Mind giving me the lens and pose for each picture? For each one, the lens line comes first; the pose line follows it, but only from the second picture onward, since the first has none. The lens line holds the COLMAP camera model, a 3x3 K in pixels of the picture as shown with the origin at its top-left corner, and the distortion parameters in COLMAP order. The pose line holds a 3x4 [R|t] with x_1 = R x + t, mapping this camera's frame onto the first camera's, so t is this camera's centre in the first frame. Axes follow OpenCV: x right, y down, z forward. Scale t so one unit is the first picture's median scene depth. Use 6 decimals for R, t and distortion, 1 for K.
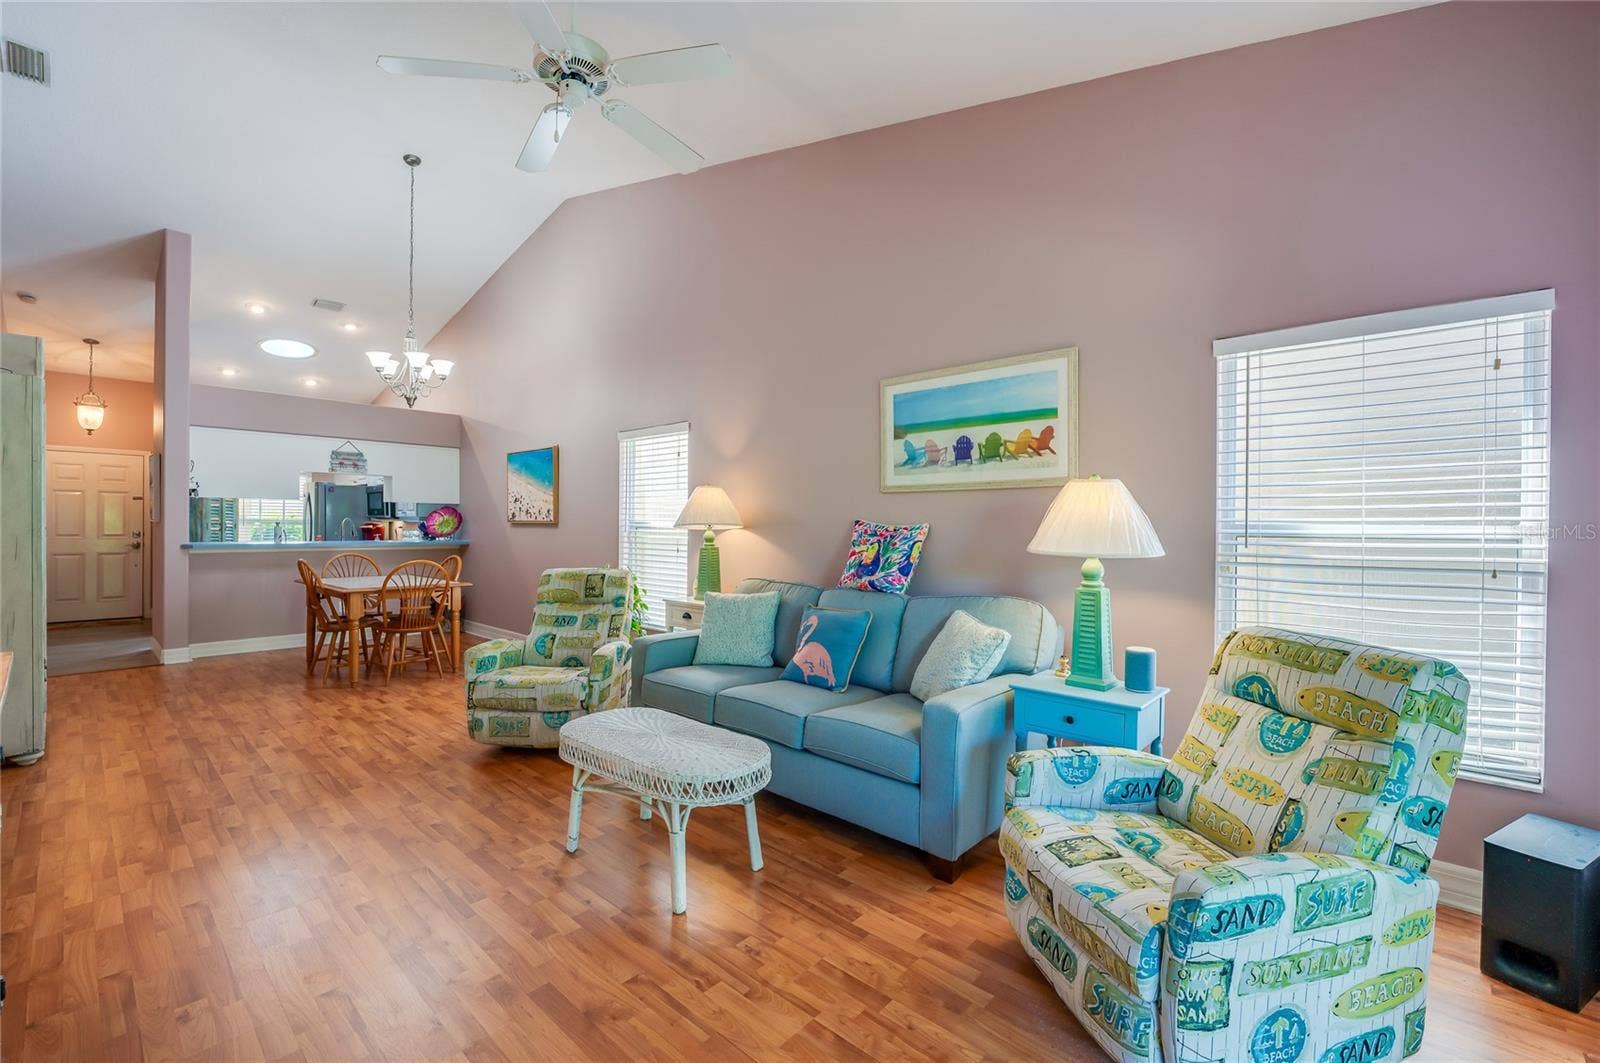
lens RADIAL K [[665.3, 0, 802.3], [0, 665.3, 520.3], [0, 0, 1]] dist [-0.015089, 0.000090]
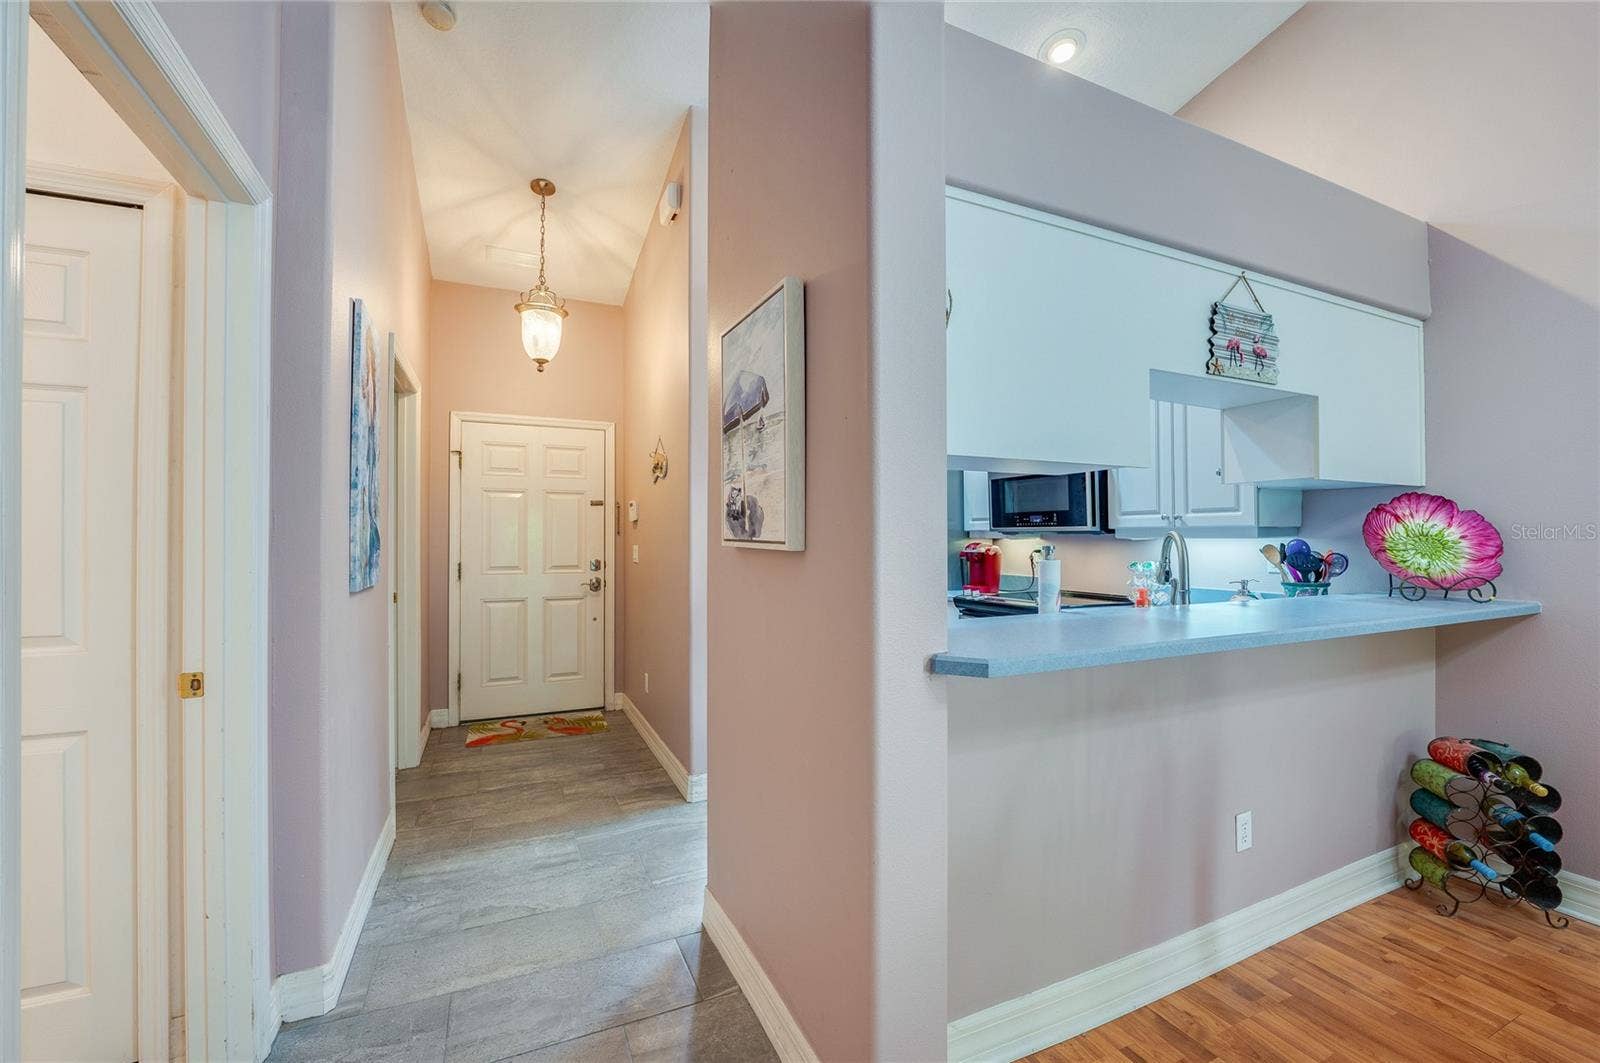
lens RADIAL K [[650.9, 0, 818.0], [0, 650.9, 535.6], [0, 0, 1]] dist [-0.010044, 0.000177]
pose [[0.931709, -0.009560, -0.363081, -0.706880], [0.010084, 0.999949, -0.000454, -0.002558], [0.363066, -0.003238, 0.931758, 0.607868]]
